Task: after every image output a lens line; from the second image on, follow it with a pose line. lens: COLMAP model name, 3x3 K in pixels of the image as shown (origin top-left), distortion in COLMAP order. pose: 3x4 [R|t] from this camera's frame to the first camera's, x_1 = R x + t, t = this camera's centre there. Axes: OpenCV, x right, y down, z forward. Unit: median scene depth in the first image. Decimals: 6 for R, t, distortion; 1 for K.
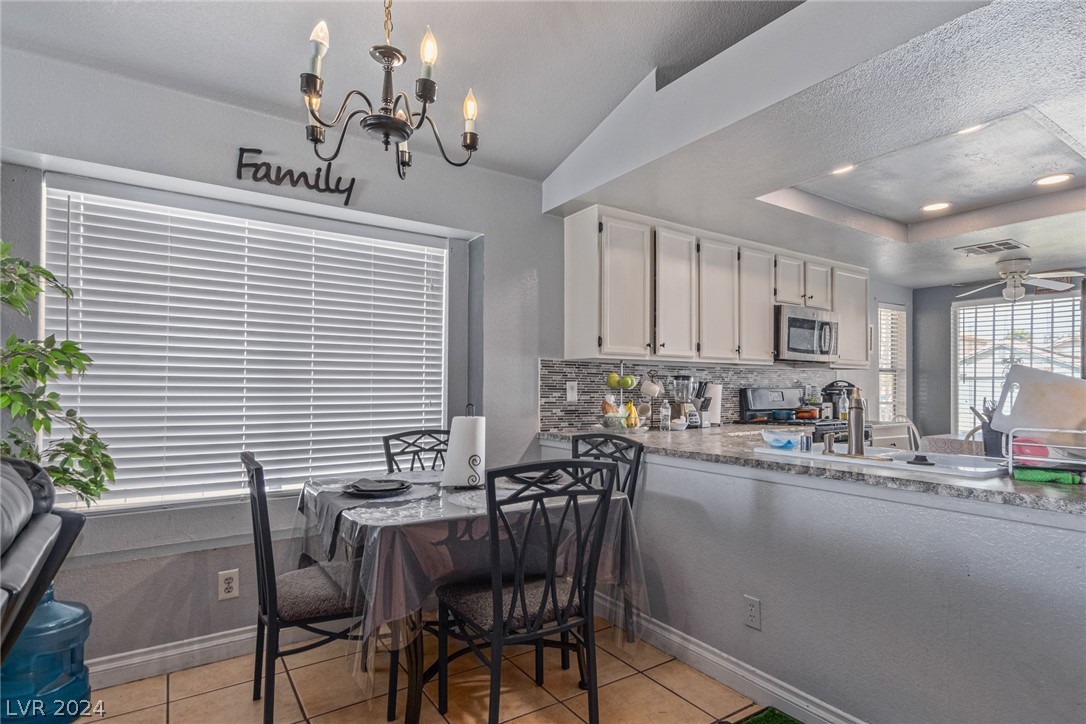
lens RADIAL K [[570.1, 0, 553.0], [0, 570.1, 375.1], [0, 0, 1]] dist [0.023872, -0.004274]
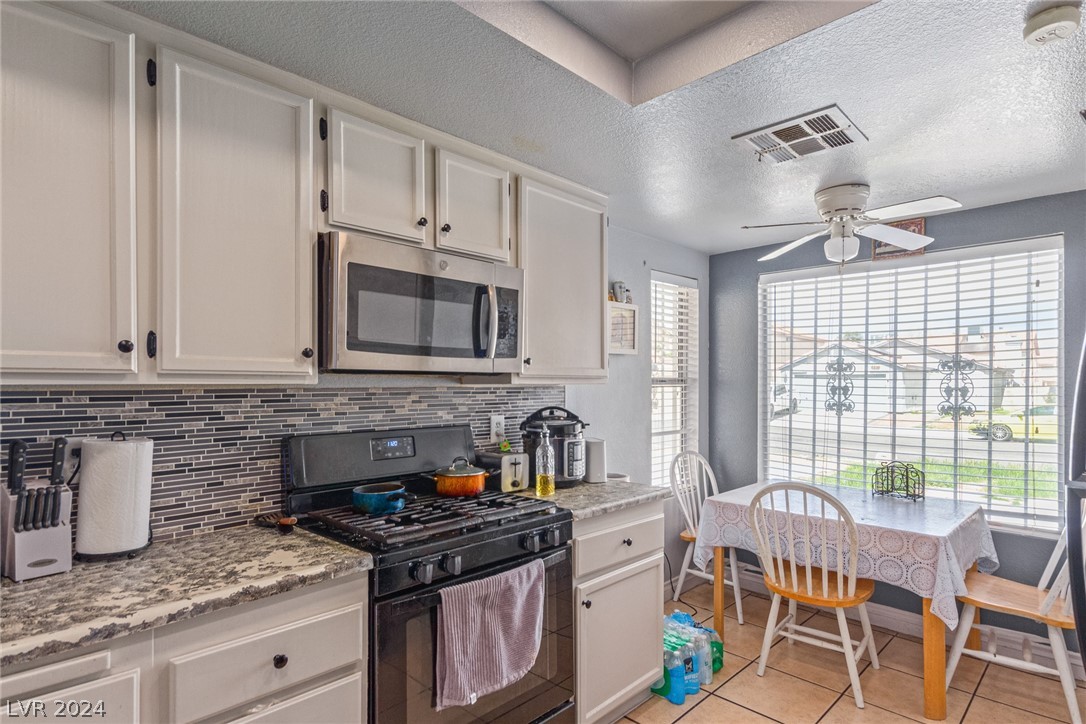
lens RADIAL K [[570.1, 0, 559.9], [0, 570.1, 383.1], [0, 0, 1]] dist [0.023872, -0.004274]
pose [[0.978439, -0.007237, 0.206410, 0.590298], [0.003368, 0.999812, 0.019086, -0.032116], [-0.206509, -0.017979, 0.978280, 0.726459]]
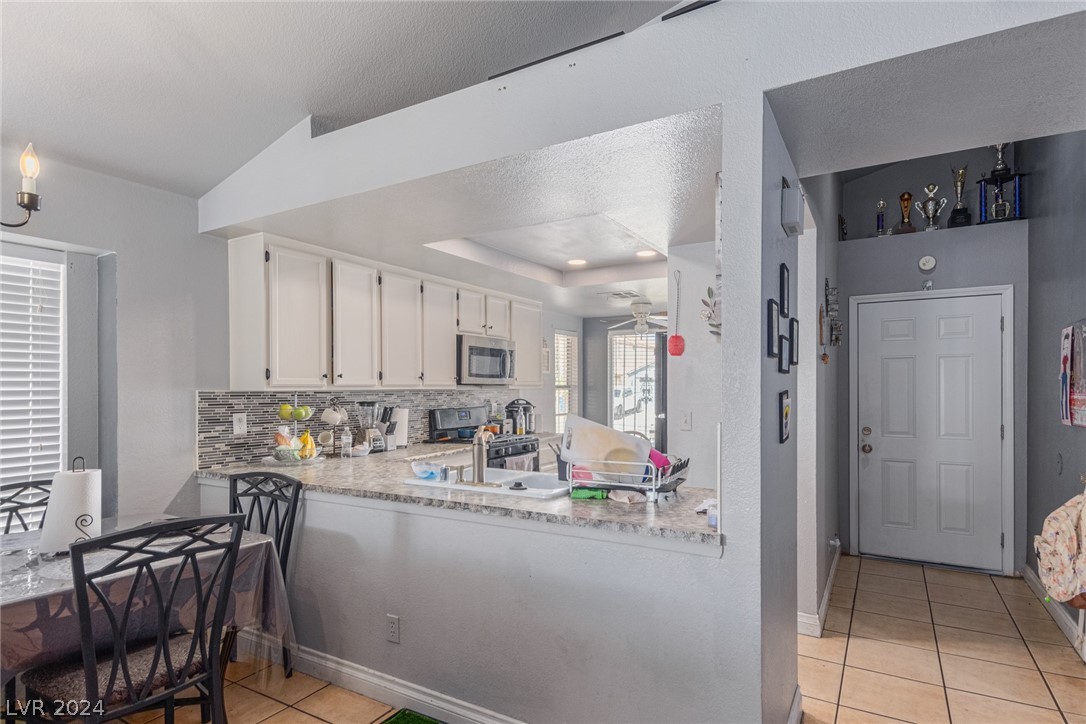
lens RADIAL K [[570.1, 0, 552.3], [0, 570.1, 386.1], [0, 0, 1]] dist [0.023872, -0.004274]
pose [[0.903153, -0.008747, 0.429230, 0.100108], [0.000738, 0.999823, 0.018822, -0.055427], [-0.429318, -0.016683, 0.902999, -0.094021]]
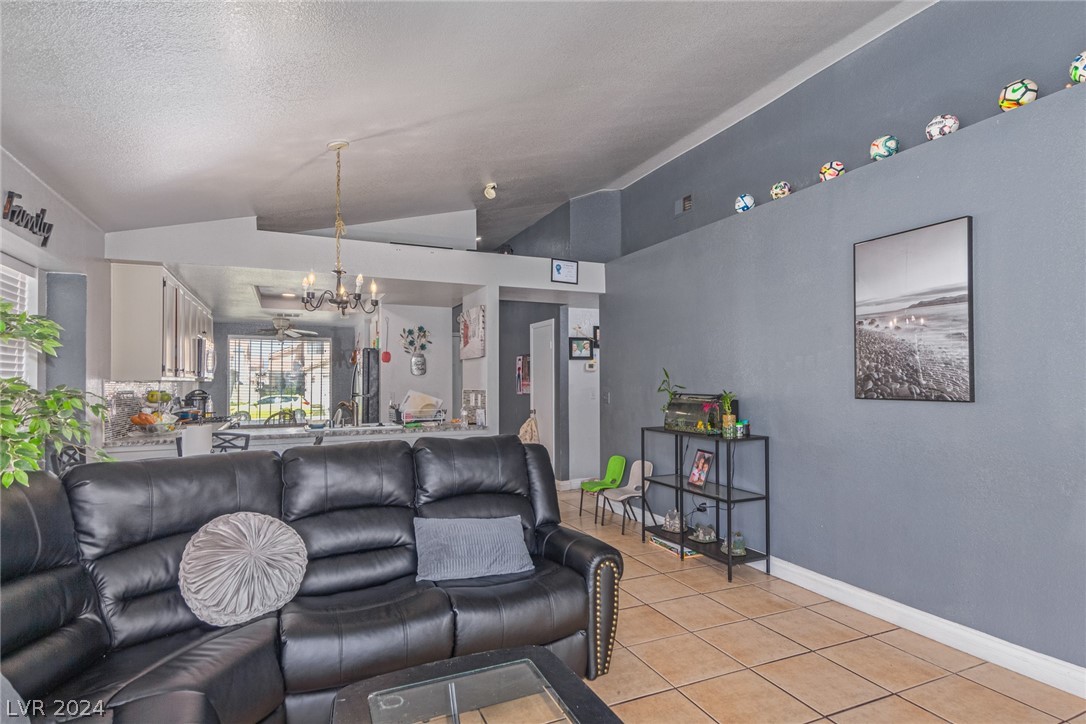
lens RADIAL K [[570.1, 0, 554.4], [0, 570.1, 368.7], [0, 0, 1]] dist [0.023872, -0.004274]
pose [[0.158756, 0.015999, 0.987188, -1.105241], [-0.014528, 0.999798, -0.013867, -0.050679], [-0.987211, -0.012140, 0.158956, -0.128310]]
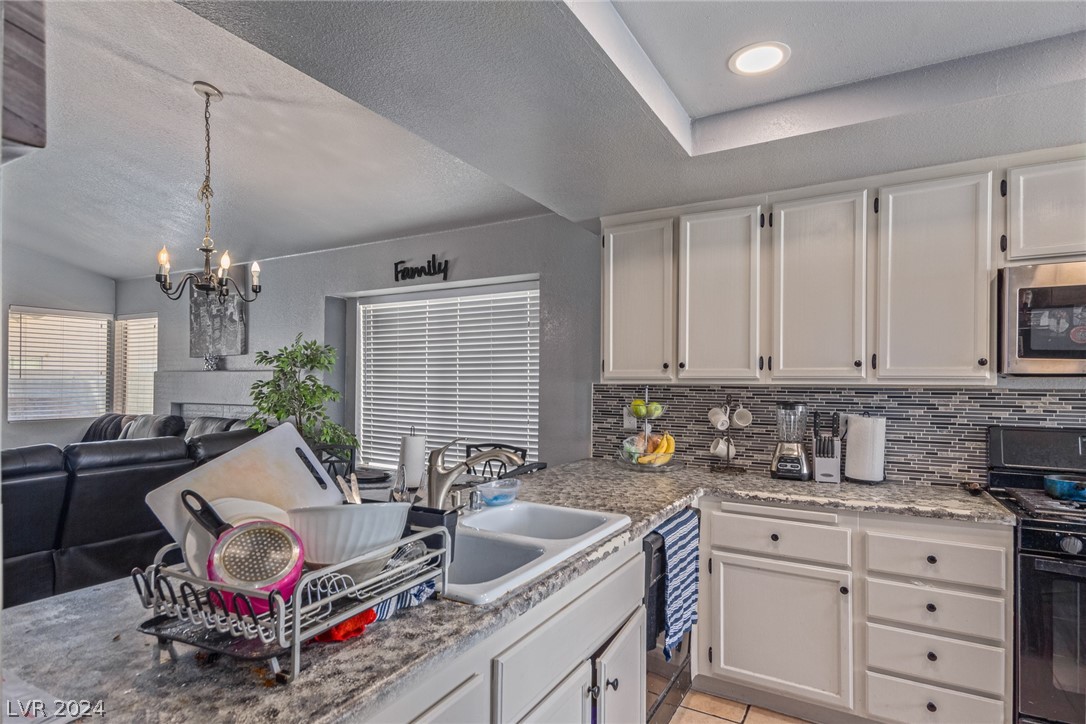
lens RADIAL K [[570.1, 0, 535.2], [0, 570.1, 378.4], [0, 0, 1]] dist [0.023872, -0.004274]
pose [[0.428919, -0.011785, -0.903266, 0.858220], [0.015211, 0.999867, -0.005822, -0.034309], [0.903215, -0.011243, 0.429042, 0.499595]]
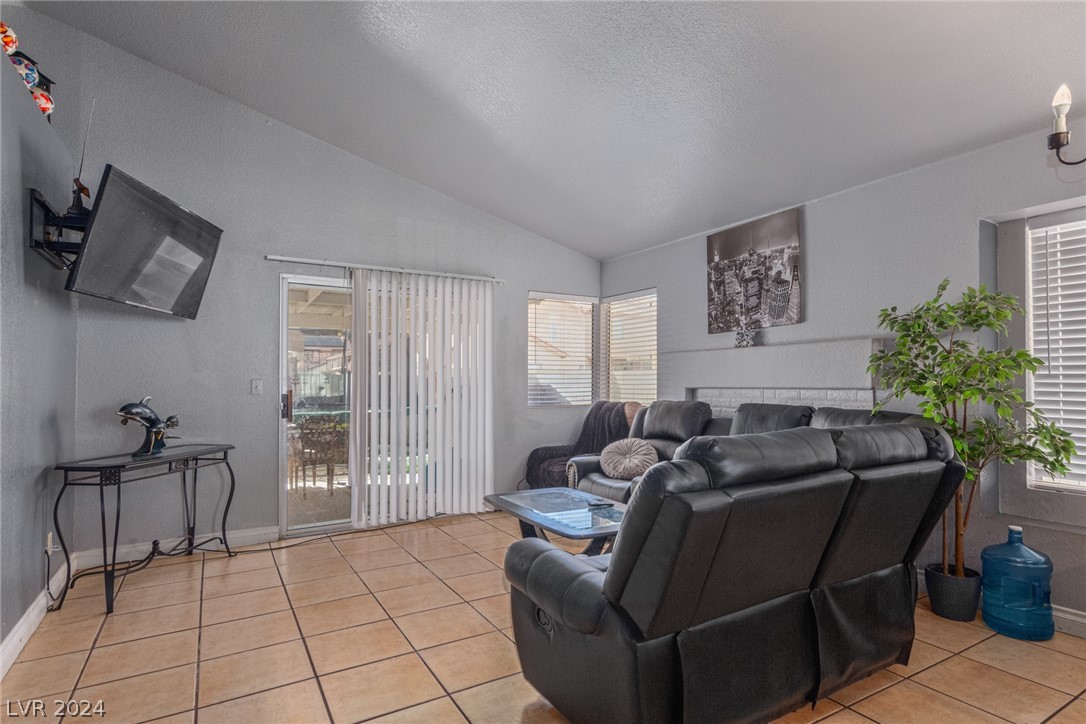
lens RADIAL K [[570.1, 0, 543.2], [0, 570.1, 371.2], [0, 0, 1]] dist [0.023872, -0.004274]
pose [[-0.062655, -0.024438, -0.997736, 0.345187], [0.024394, 0.999364, -0.026010, -0.001644], [0.997737, -0.025969, -0.062019, -0.009813]]
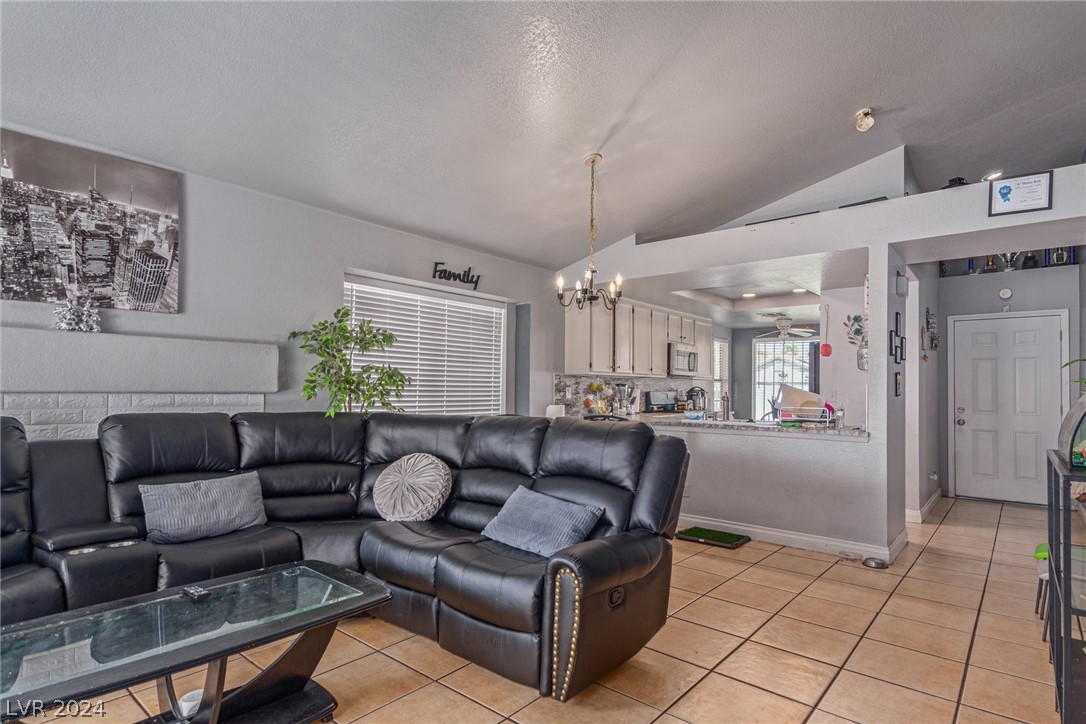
lens RADIAL K [[570.1, 0, 550.1], [0, 570.1, 375.4], [0, 0, 1]] dist [0.023872, -0.004274]
pose [[0.959746, 0.011324, 0.280642, -0.539064], [-0.009976, 0.999931, -0.006232, -0.013739], [-0.280693, 0.003182, 0.959792, -0.679993]]
